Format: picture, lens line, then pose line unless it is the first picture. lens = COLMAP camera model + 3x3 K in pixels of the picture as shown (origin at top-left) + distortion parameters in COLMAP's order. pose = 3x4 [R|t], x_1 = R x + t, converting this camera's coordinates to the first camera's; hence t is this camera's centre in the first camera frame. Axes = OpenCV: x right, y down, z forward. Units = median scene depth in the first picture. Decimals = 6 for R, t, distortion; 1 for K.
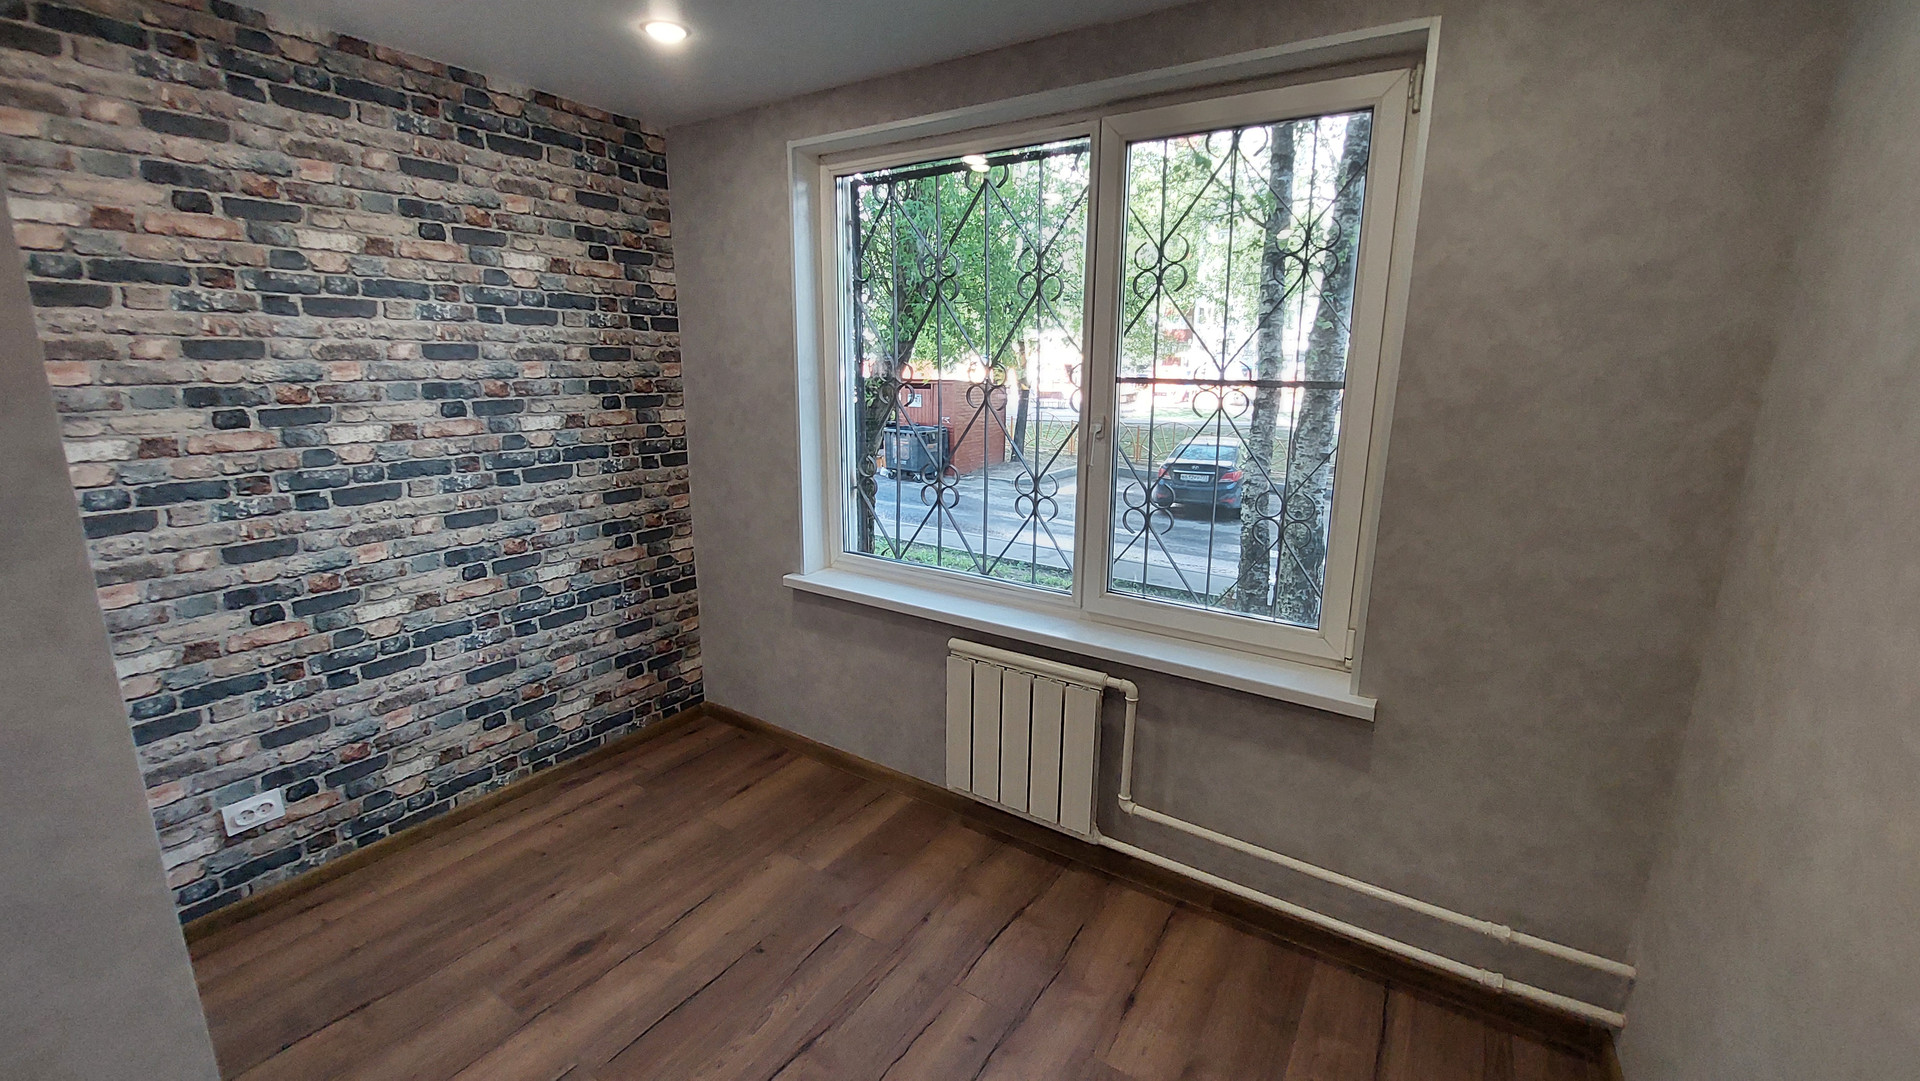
lens RADIAL K [[769.9, 0, 969.2], [0, 769.9, 530.2], [0, 0, 1]] dist [-0.012692, -0.000584]
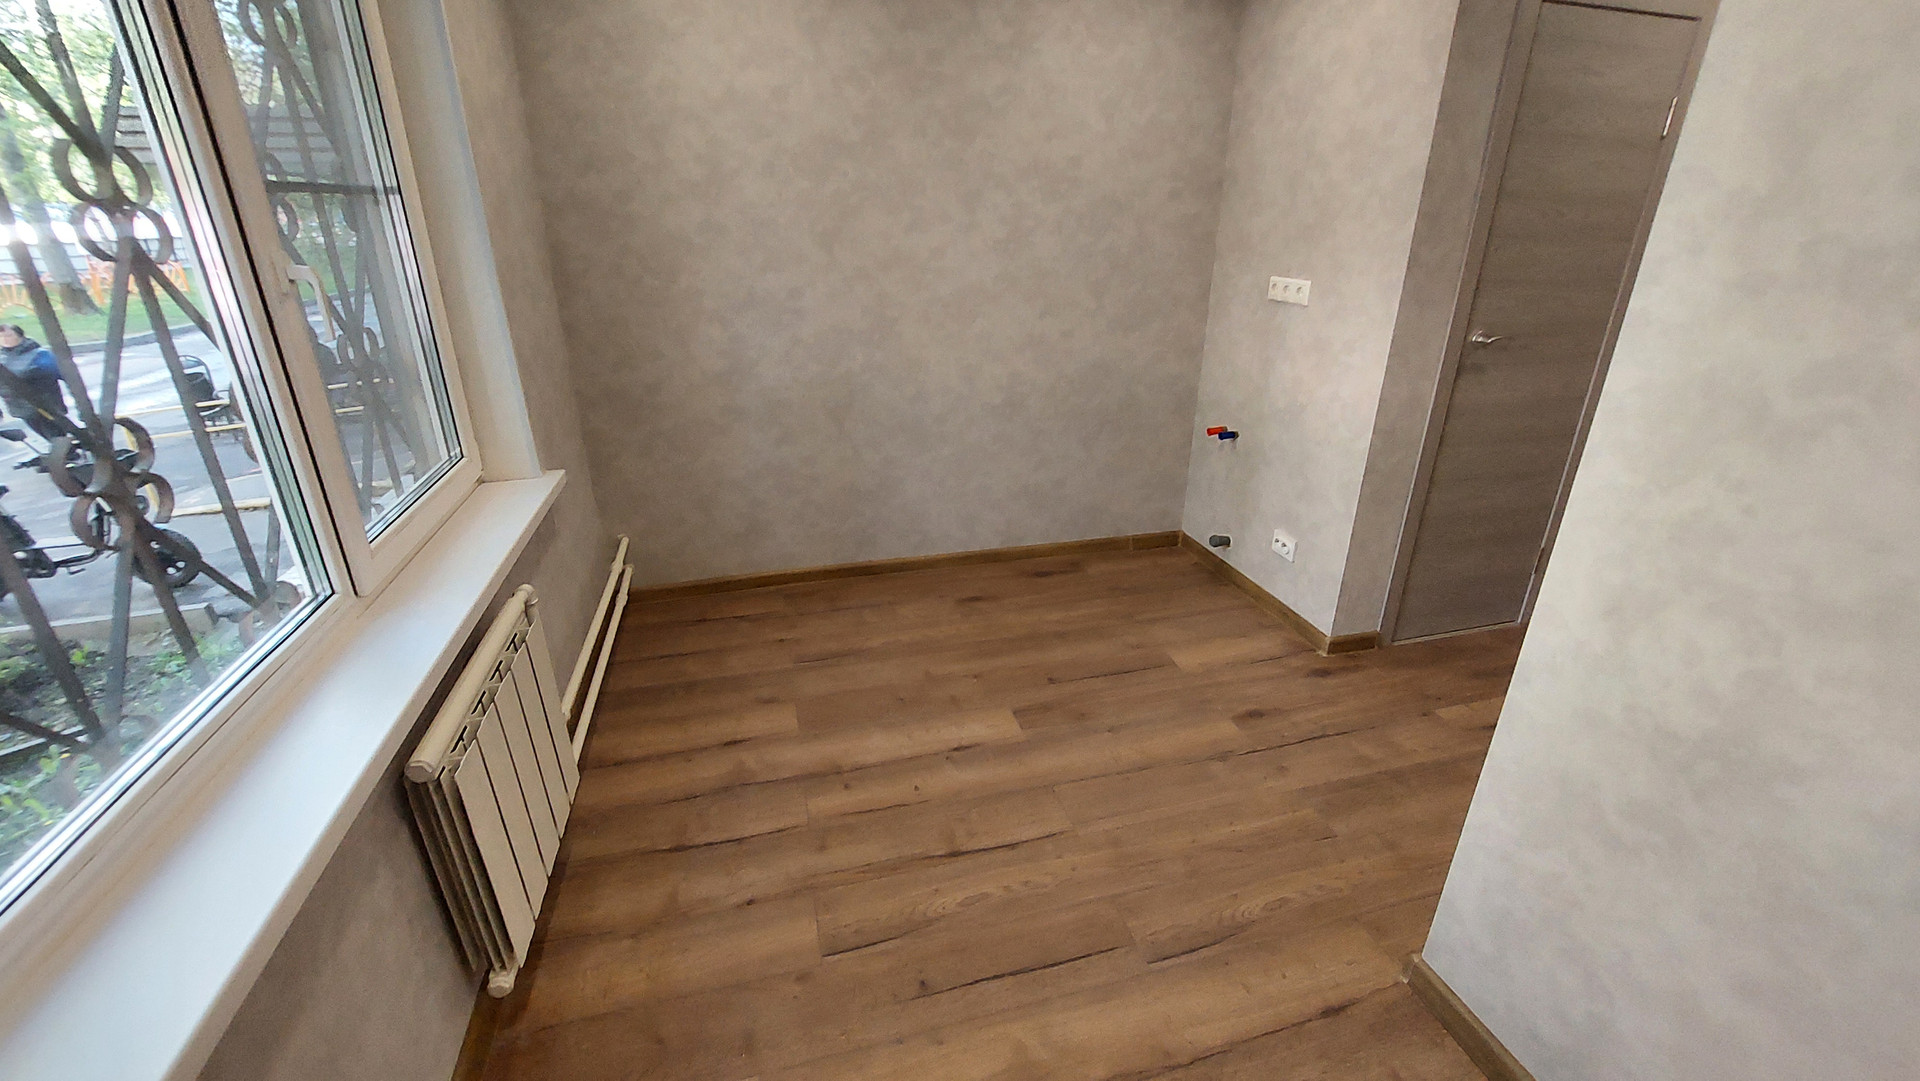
lens RADIAL K [[769.9, 0, 969.2], [0, 769.9, 530.2], [0, 0, 1]] dist [-0.012692, -0.000584]
pose [[-0.748049, -0.270226, 0.606136, -0.568228], [0.122995, 0.841071, 0.526755, -0.201812], [-0.652147, 0.468590, -0.595926, 1.064721]]
